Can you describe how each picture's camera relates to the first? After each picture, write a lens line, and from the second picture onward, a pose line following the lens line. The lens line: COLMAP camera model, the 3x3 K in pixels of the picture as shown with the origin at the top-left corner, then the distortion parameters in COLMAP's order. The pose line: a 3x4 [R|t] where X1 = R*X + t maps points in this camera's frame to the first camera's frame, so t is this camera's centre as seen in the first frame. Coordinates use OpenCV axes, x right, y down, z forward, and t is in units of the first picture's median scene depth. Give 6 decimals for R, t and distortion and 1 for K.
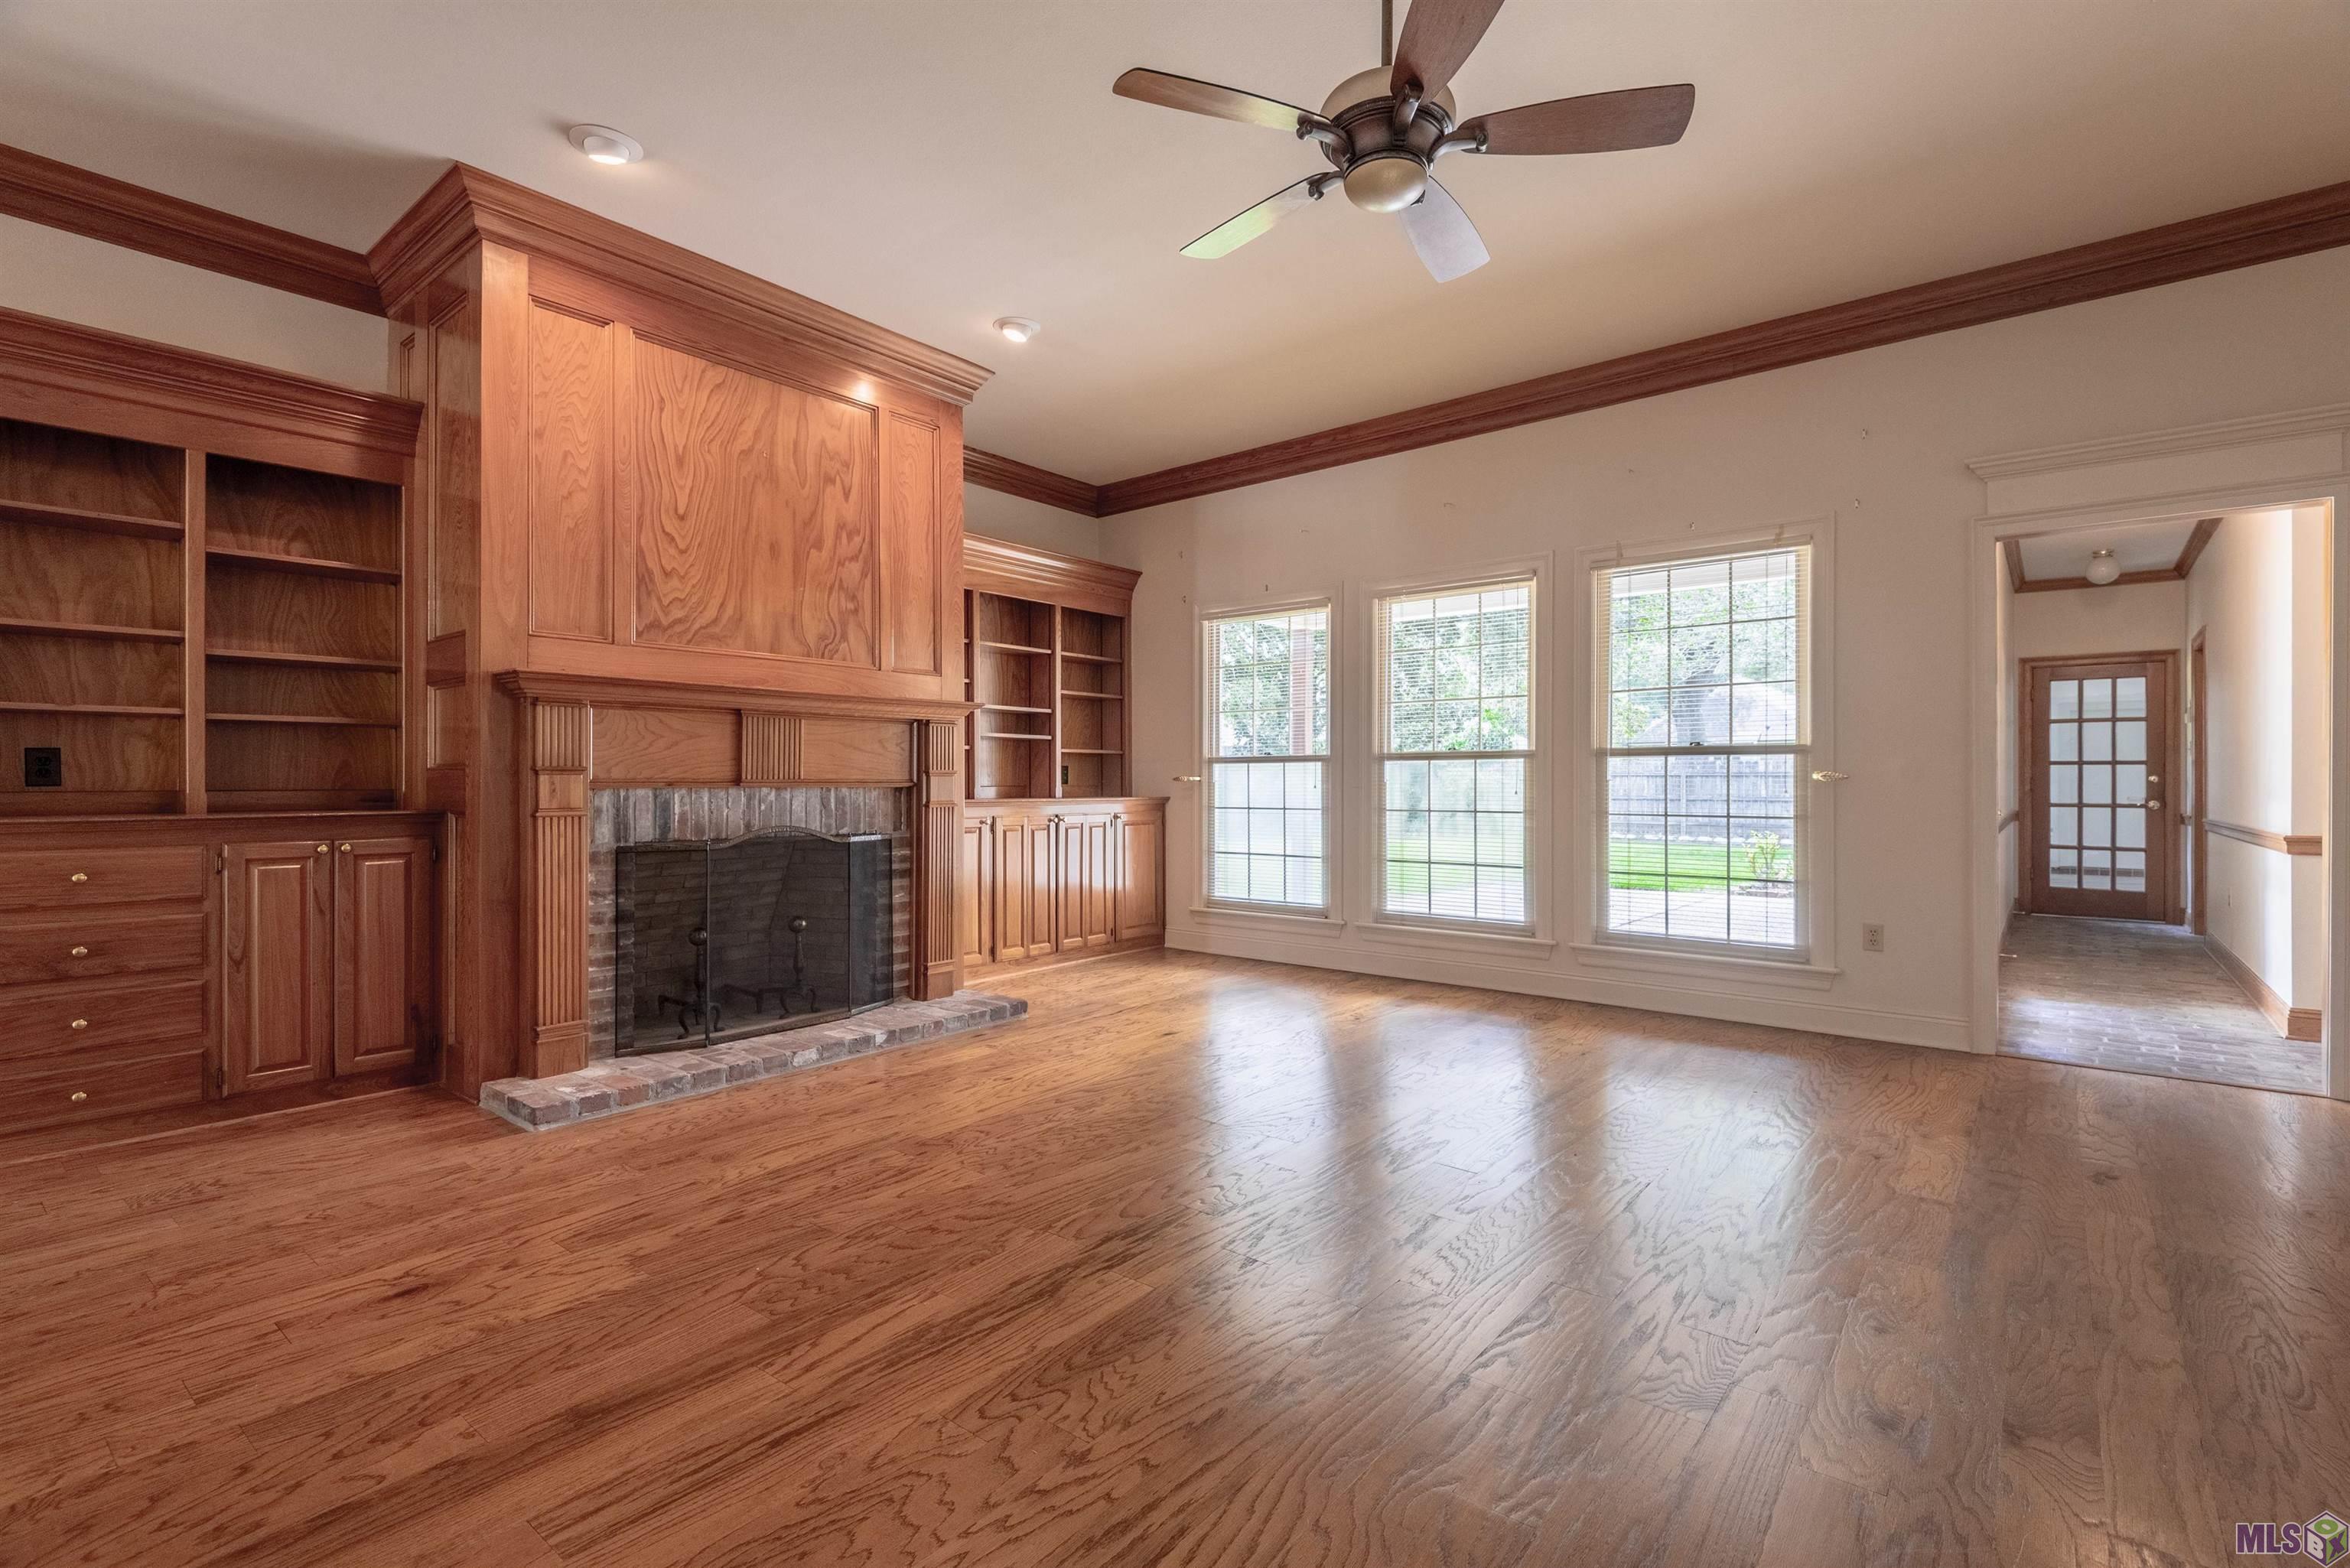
lens RADIAL K [[1064.3, 0, 1175.0], [0, 1064.3, 784.0], [0, 0, 1]] dist [0.020179, -0.011397]
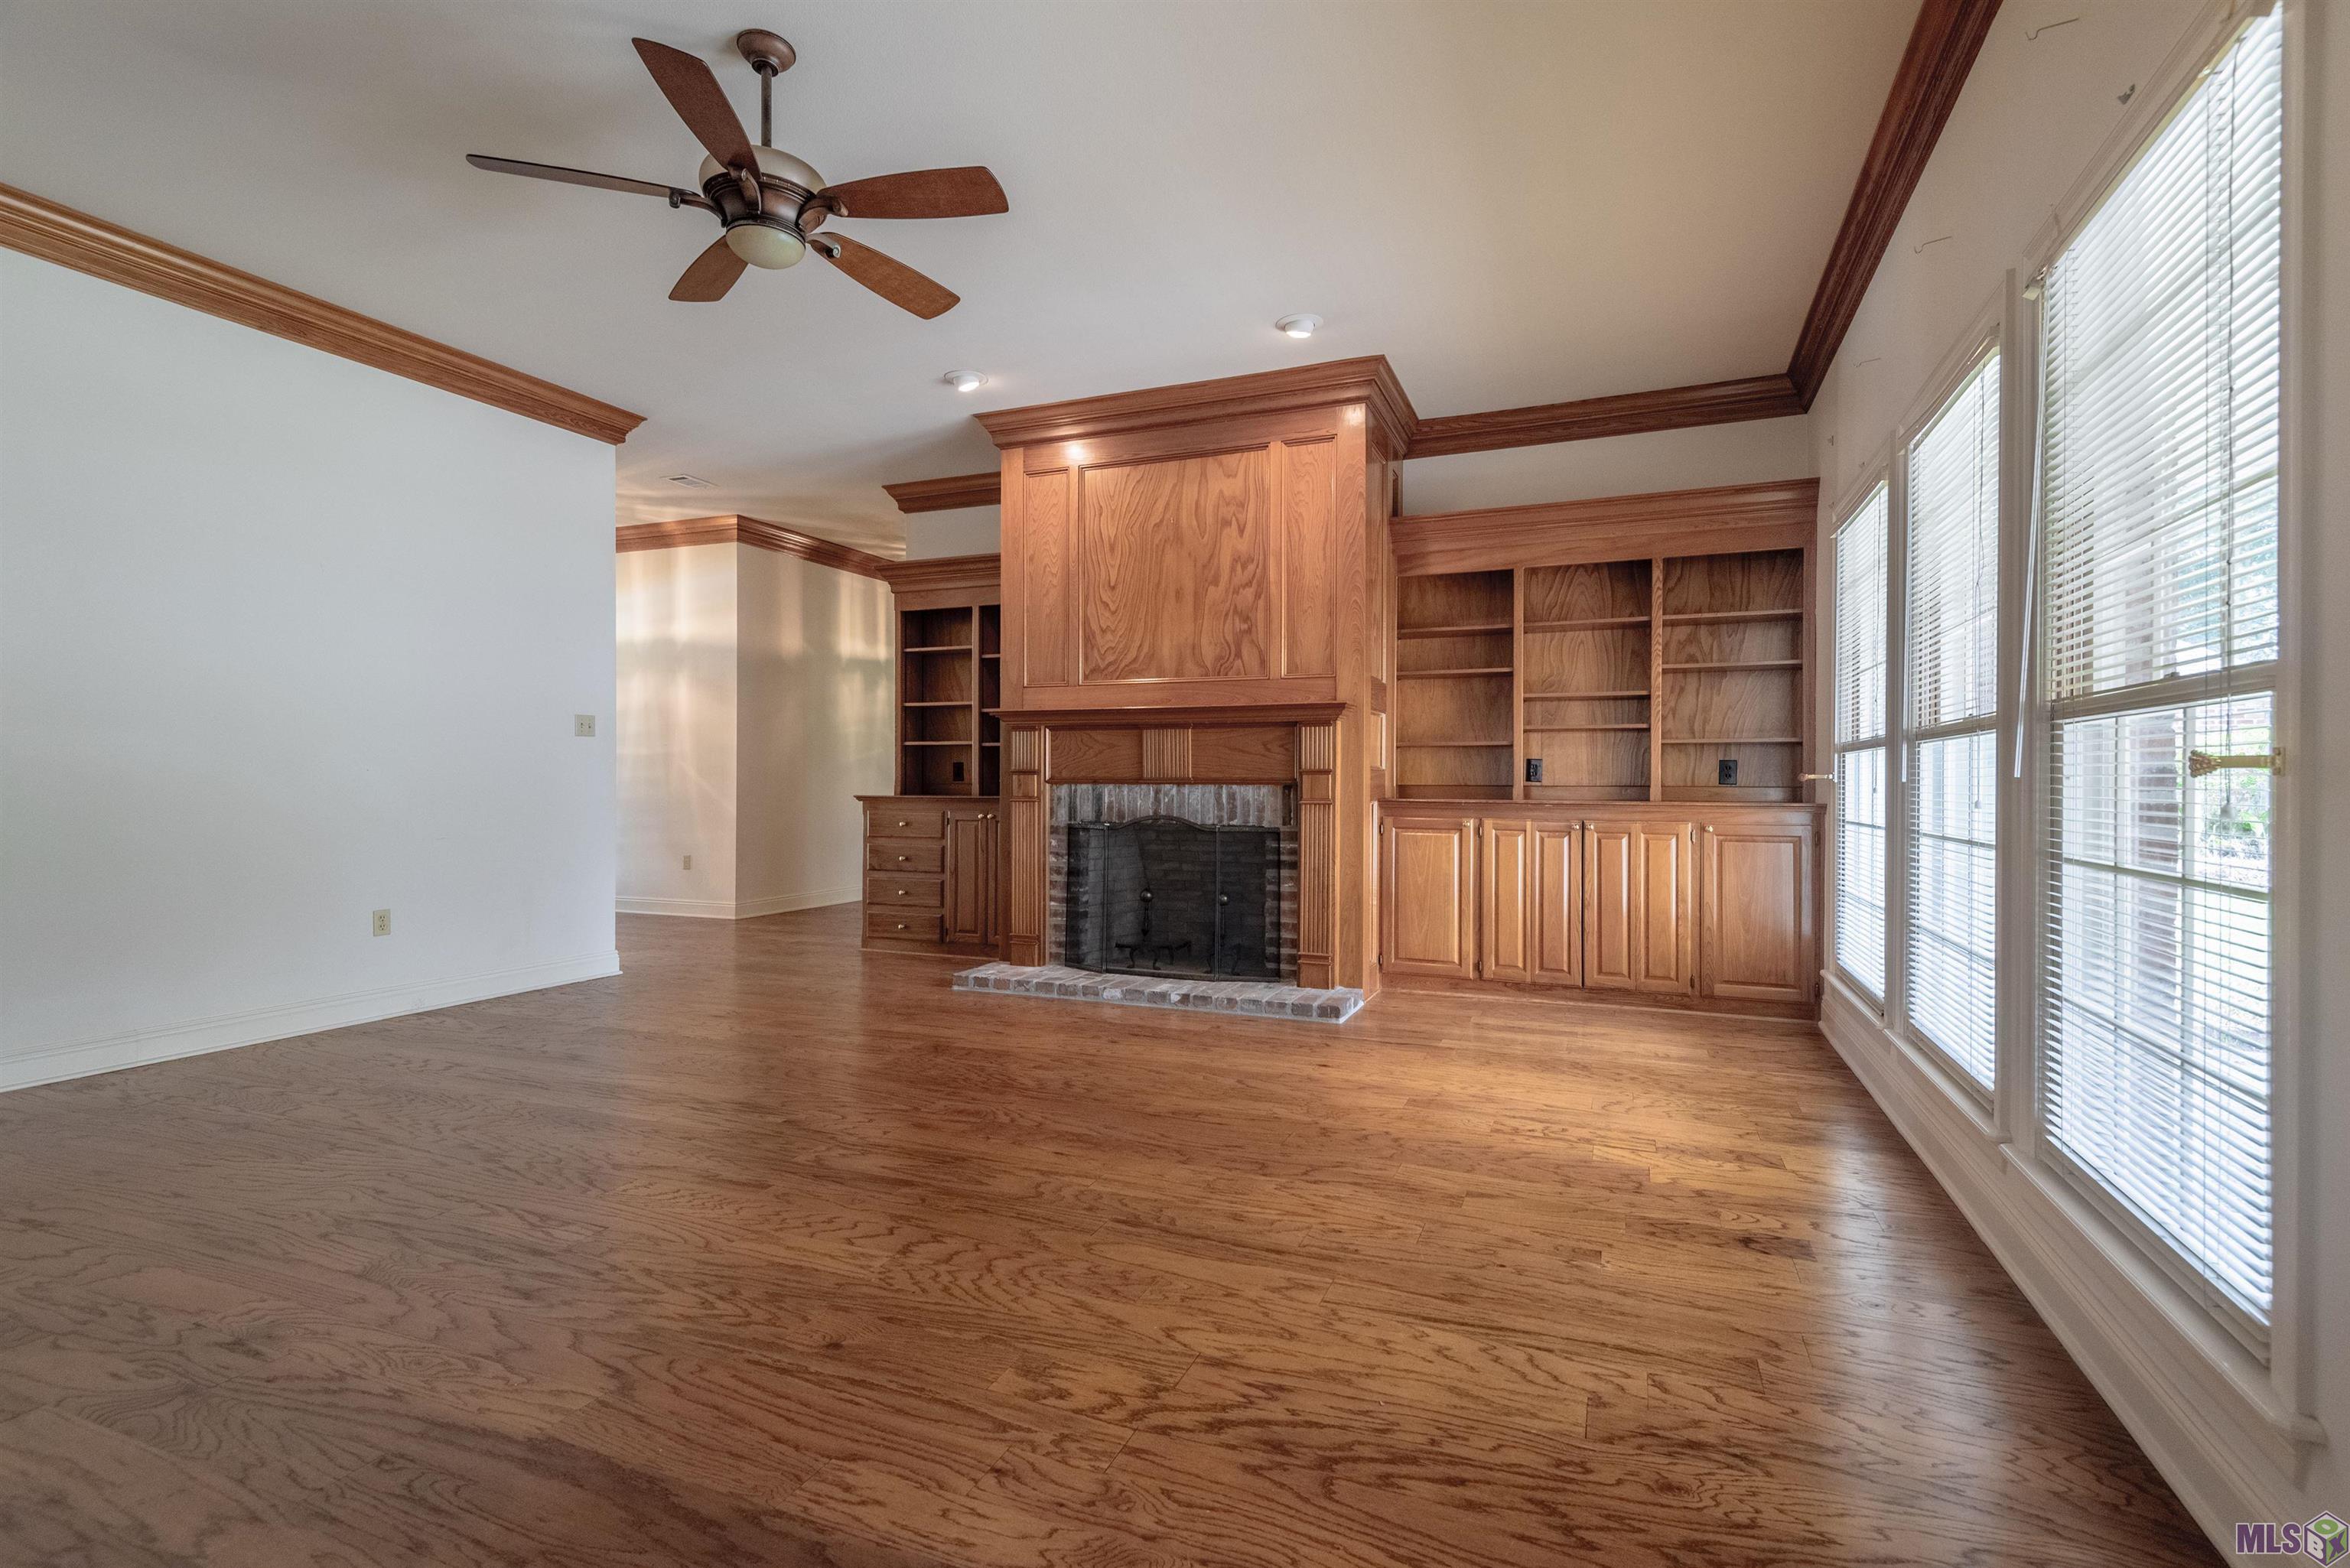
lens RADIAL K [[1064.3, 0, 1175.0], [0, 1064.3, 784.0], [0, 0, 1]] dist [0.020179, -0.011397]
pose [[0.282807, 0.007044, -0.959151, 0.843837], [-0.003573, 0.999974, 0.006290, -0.005274], [0.959170, 0.001648, 0.282825, 0.659520]]
